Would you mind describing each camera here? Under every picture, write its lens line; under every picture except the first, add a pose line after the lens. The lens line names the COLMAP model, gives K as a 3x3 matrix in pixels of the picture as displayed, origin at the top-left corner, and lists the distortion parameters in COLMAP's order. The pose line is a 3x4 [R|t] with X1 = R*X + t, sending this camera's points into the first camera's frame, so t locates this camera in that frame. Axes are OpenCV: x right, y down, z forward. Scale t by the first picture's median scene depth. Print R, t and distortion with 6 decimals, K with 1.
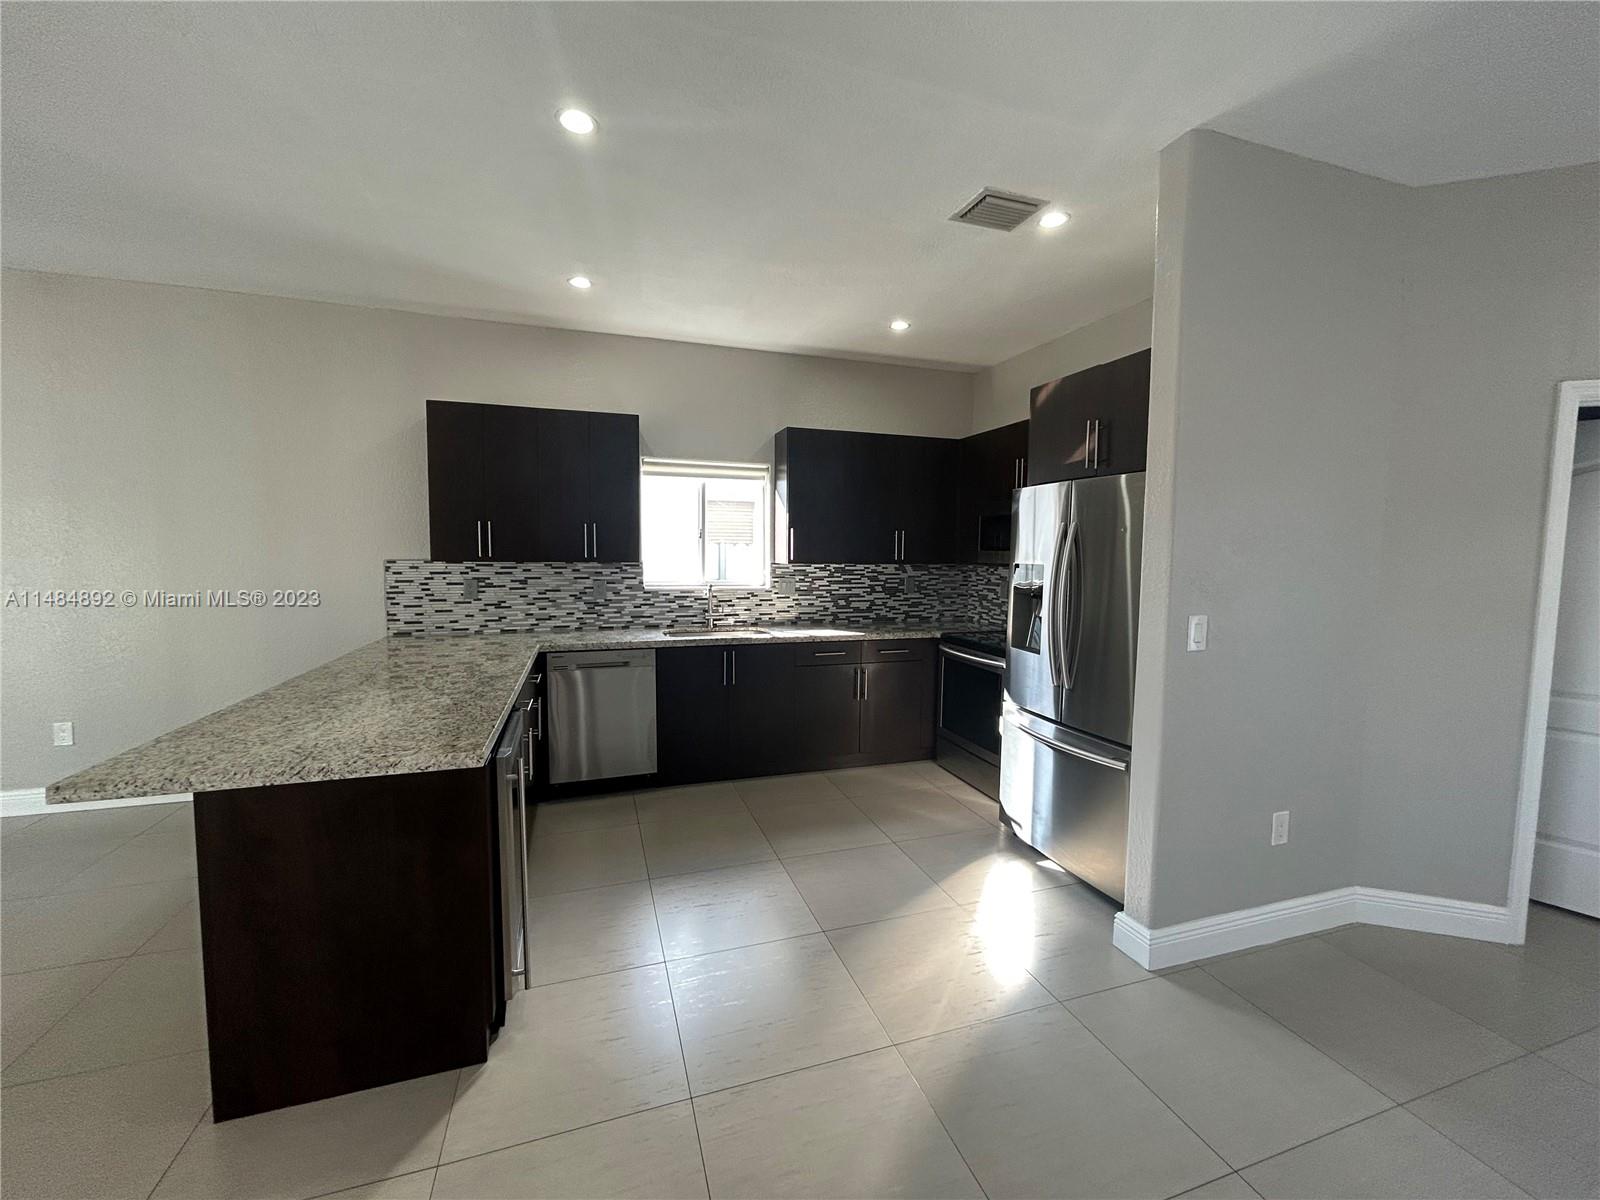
lens RADIAL K [[644.5, 0, 802.6], [0, 644.5, 603.3], [0, 0, 1]] dist [-0.002004, 0.001304]
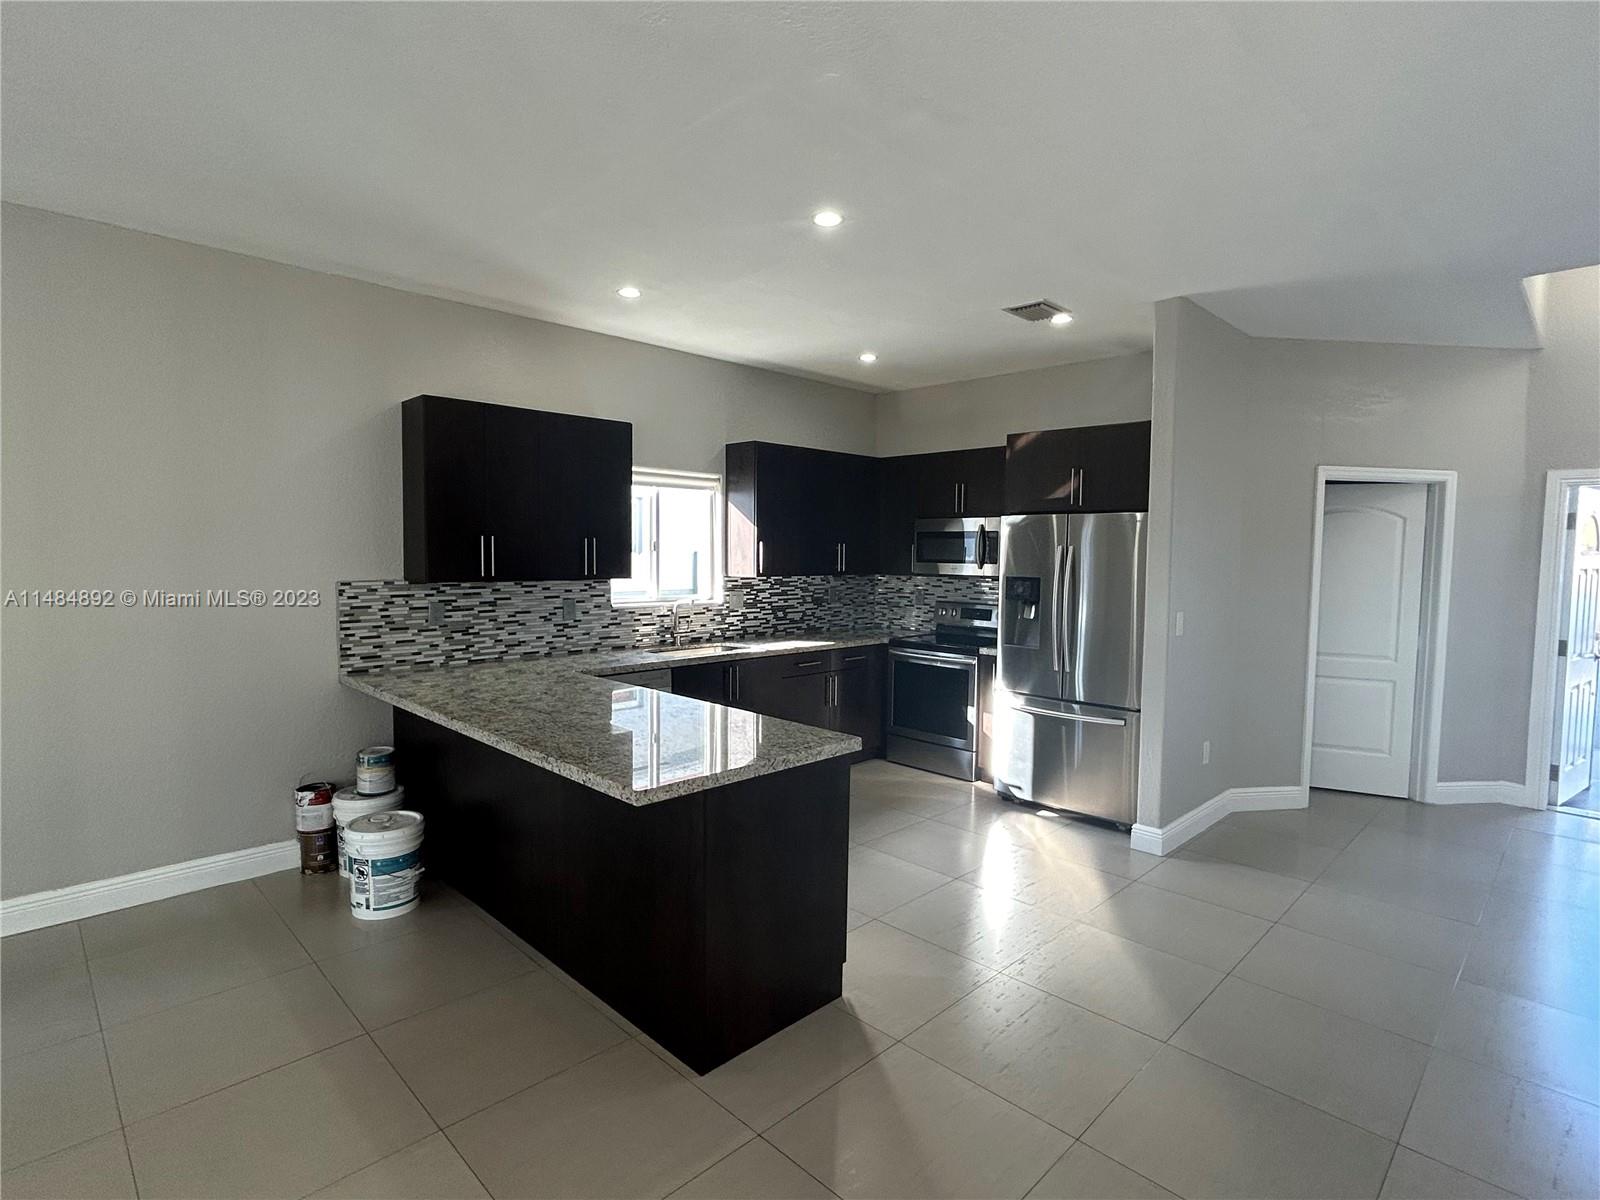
lens RADIAL K [[807.0, 0, 799.8], [0, 807.0, 604.8], [0, 0, 1]] dist [-0.015276, 0.003291]
pose [[0.897337, -0.032206, 0.440168, -0.537716], [0.037372, 0.999297, -0.003072, -0.012670], [-0.439760, 0.019207, 0.897910, -0.155987]]
